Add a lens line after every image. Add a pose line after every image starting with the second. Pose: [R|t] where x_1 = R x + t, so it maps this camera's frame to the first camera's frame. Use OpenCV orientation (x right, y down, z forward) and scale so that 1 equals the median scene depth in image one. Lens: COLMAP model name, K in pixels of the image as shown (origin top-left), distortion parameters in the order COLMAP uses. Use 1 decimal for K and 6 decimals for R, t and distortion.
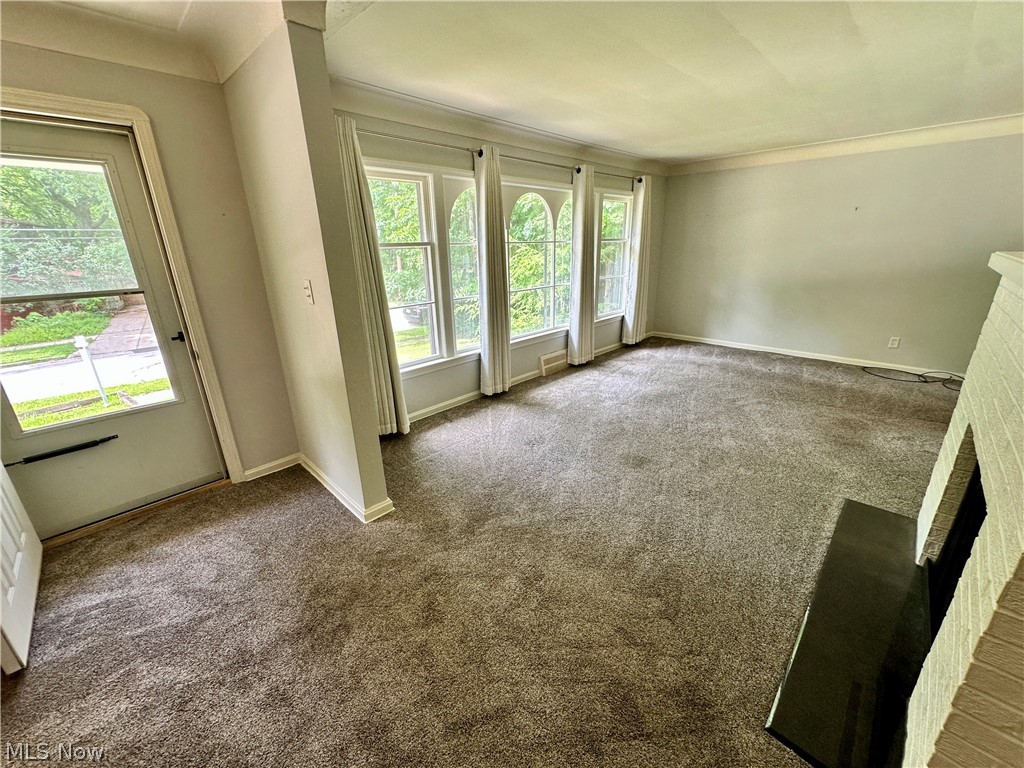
lens RADIAL K [[408.9, 0, 511.5], [0, 408.9, 385.4], [0, 0, 1]] dist [-0.005434, 0.000096]
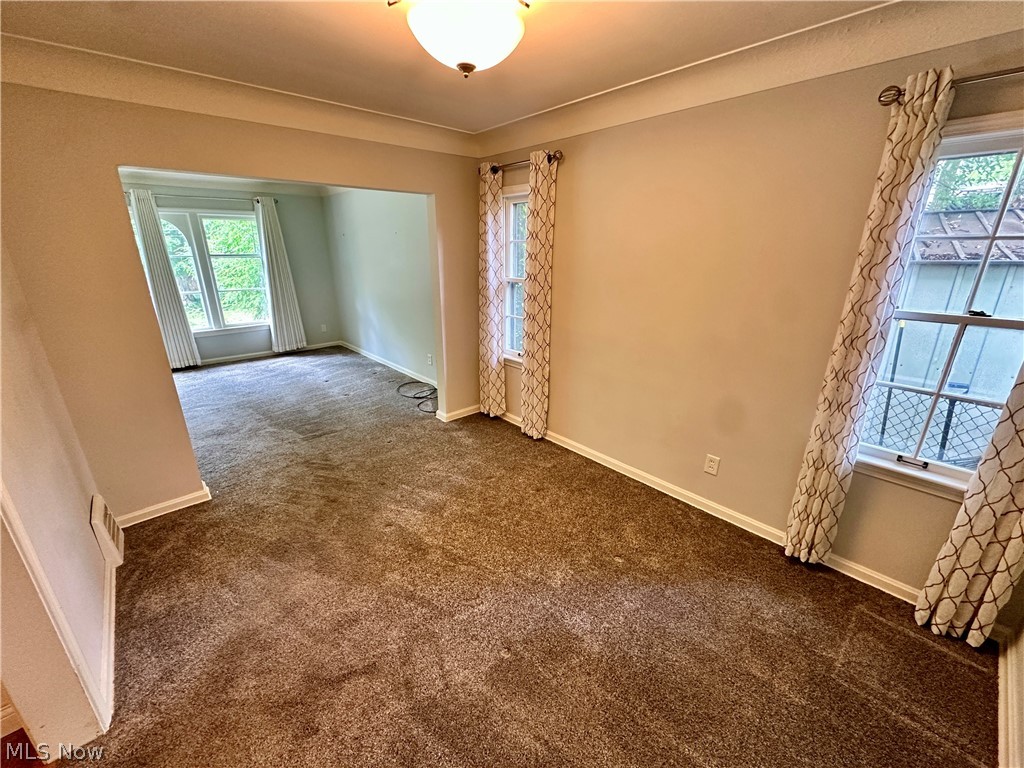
lens RADIAL K [[408.9, 0, 518.6], [0, 408.9, 384.2], [0, 0, 1]] dist [-0.005434, 0.000096]
pose [[0.997951, 0.043210, -0.047197, 1.176006], [-0.043893, 0.998945, -0.013525, -0.036390], [0.046563, 0.015569, 0.998794, -0.043414]]
